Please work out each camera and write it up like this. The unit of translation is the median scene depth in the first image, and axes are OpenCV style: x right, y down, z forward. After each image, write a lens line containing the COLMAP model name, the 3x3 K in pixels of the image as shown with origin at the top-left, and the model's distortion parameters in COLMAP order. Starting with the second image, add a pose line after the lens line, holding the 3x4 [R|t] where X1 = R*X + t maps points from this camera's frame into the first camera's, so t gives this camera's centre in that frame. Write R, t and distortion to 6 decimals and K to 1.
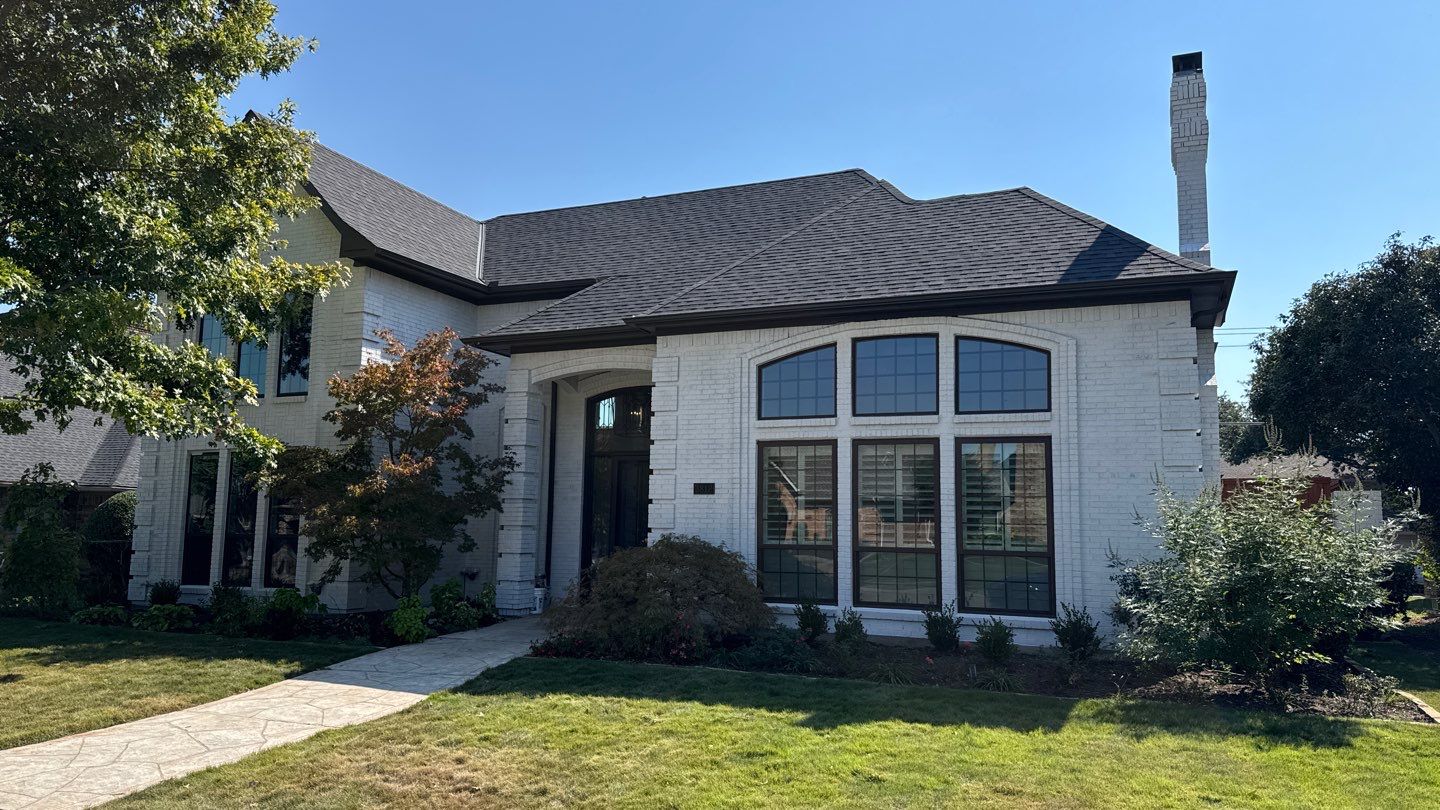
lens RADIAL K [[1000.7, 0, 720.0], [0, 1000.7, 405.0], [0, 0, 1]] dist [0.145942, -0.221790]
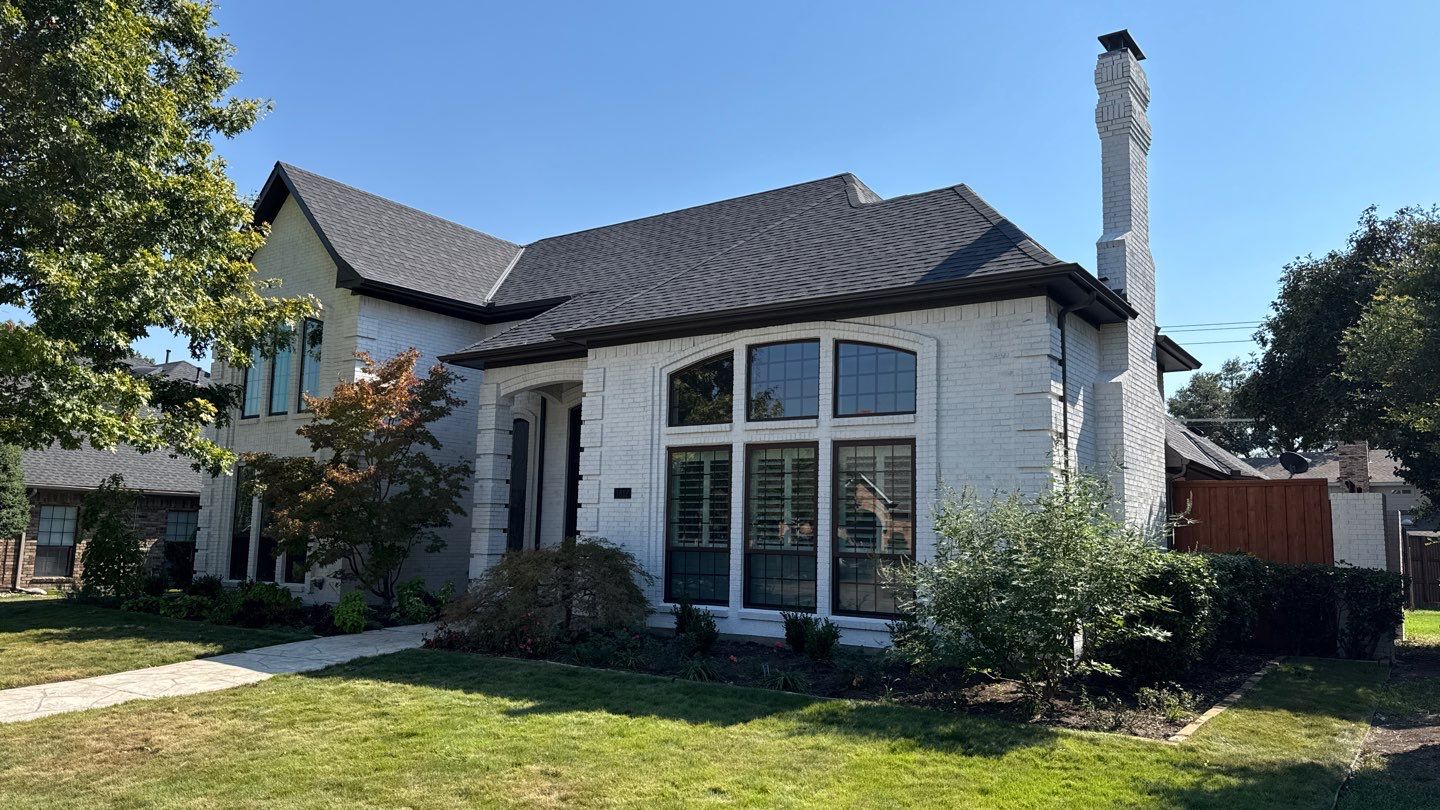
lens RADIAL K [[1000.7, 0, 720.0], [0, 1000.7, 405.0], [0, 0, 1]] dist [0.145942, -0.221790]
pose [[0.976611, -0.022570, -0.213826, 0.314013], [0.021403, 0.999741, -0.007774, 0.001633], [0.213946, 0.003015, 0.976841, -0.003443]]
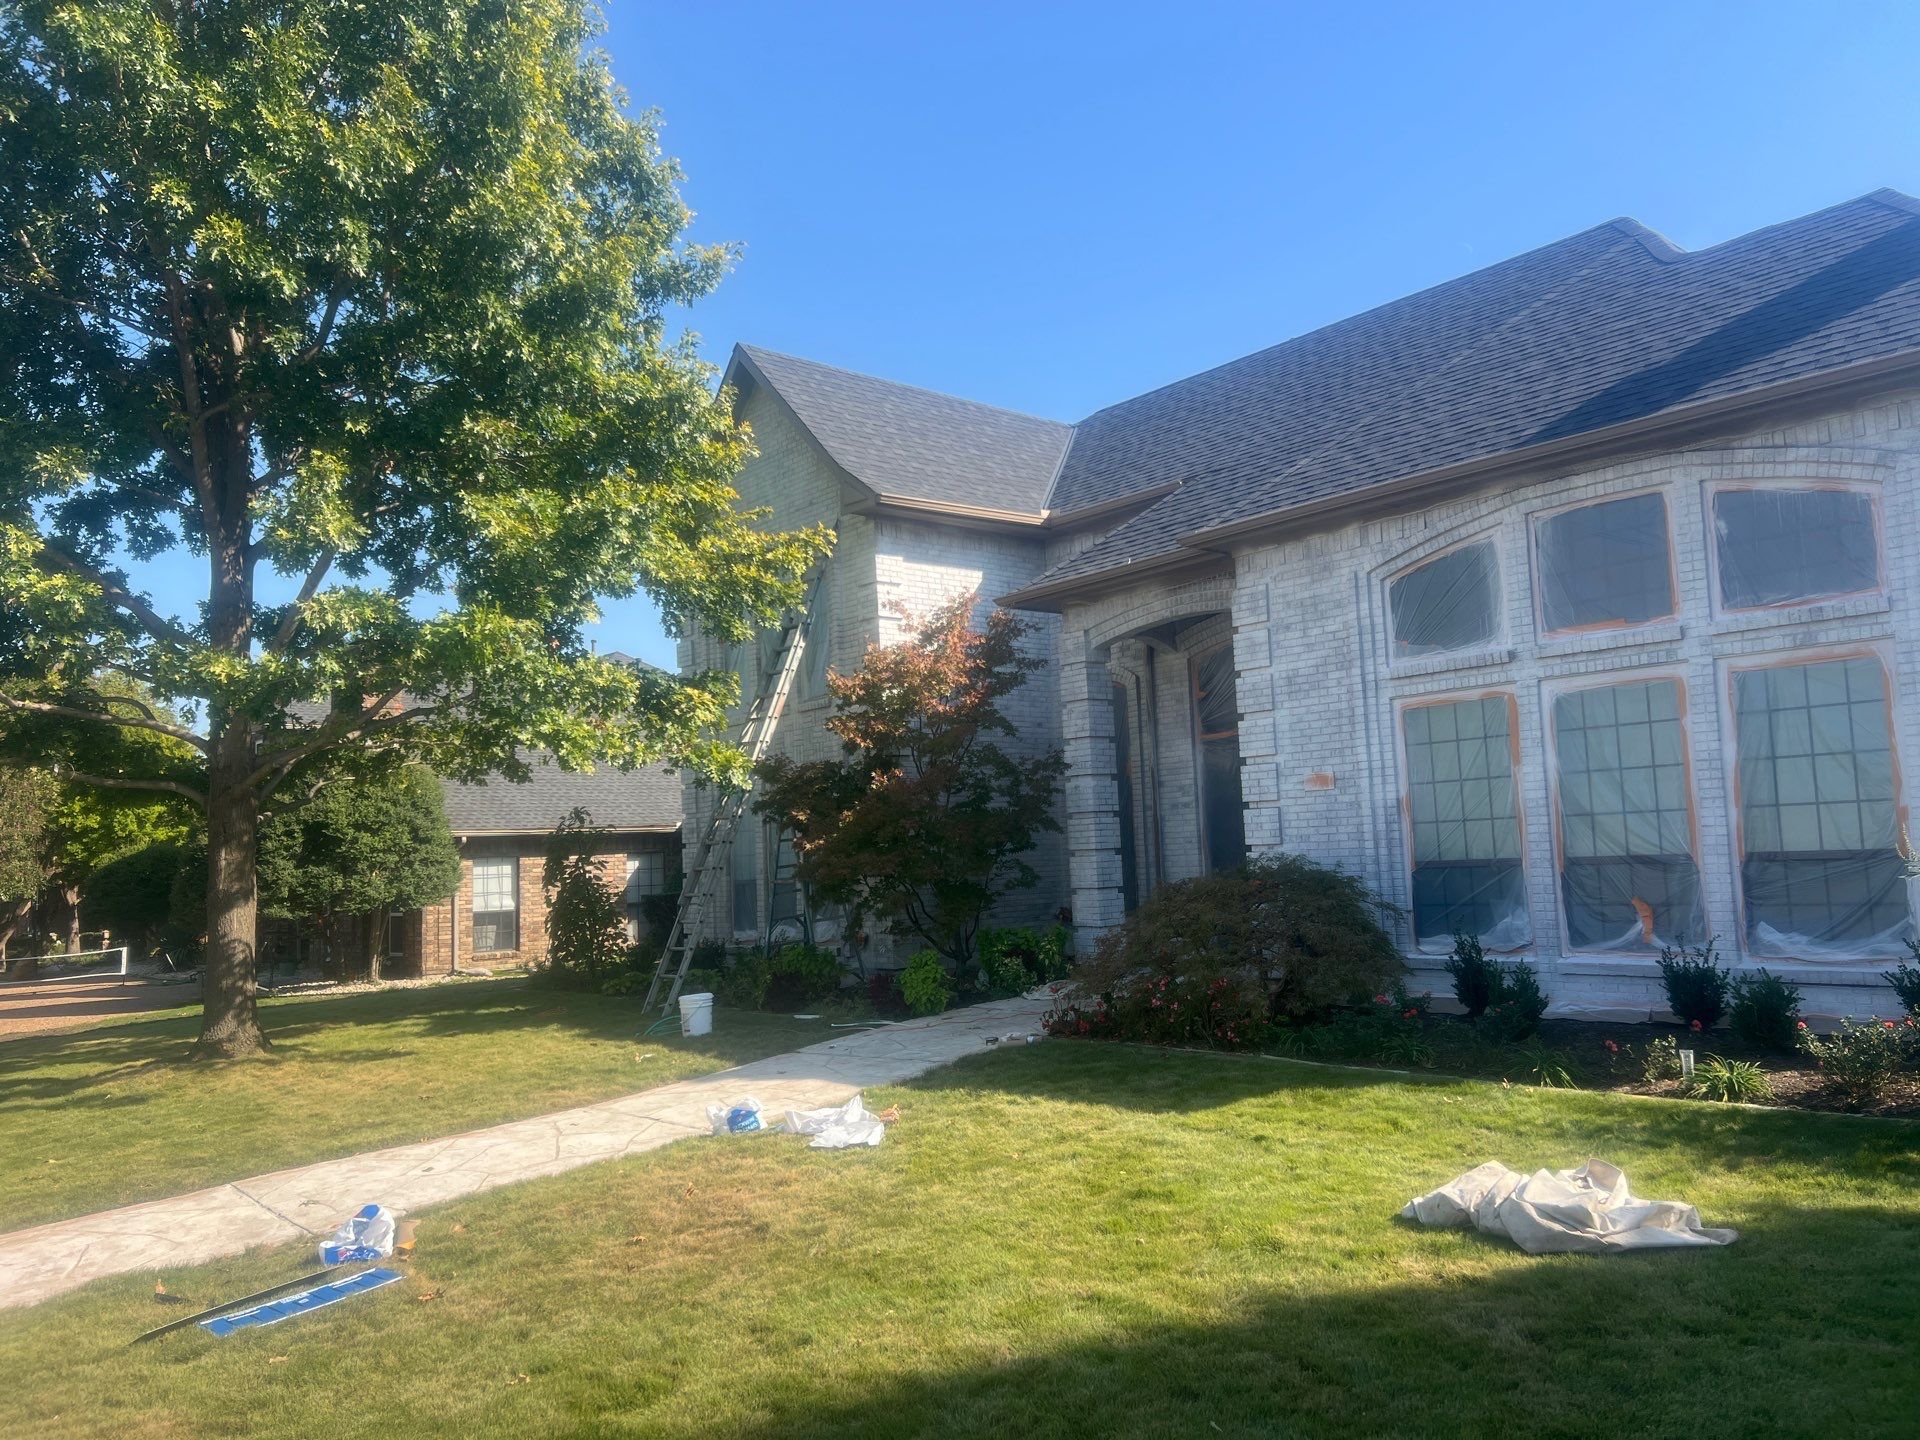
lens RADIAL K [[1433.0, 0, 967.0], [0, 1433.0, 732.7], [0, 0, 1]] dist [0.099319, -0.126347]
pose [[0.895191, -0.093131, -0.435843, 0.192526], [0.113968, 0.993244, 0.021845, 0.006217], [0.430864, -0.069227, 0.899757, 0.062408]]
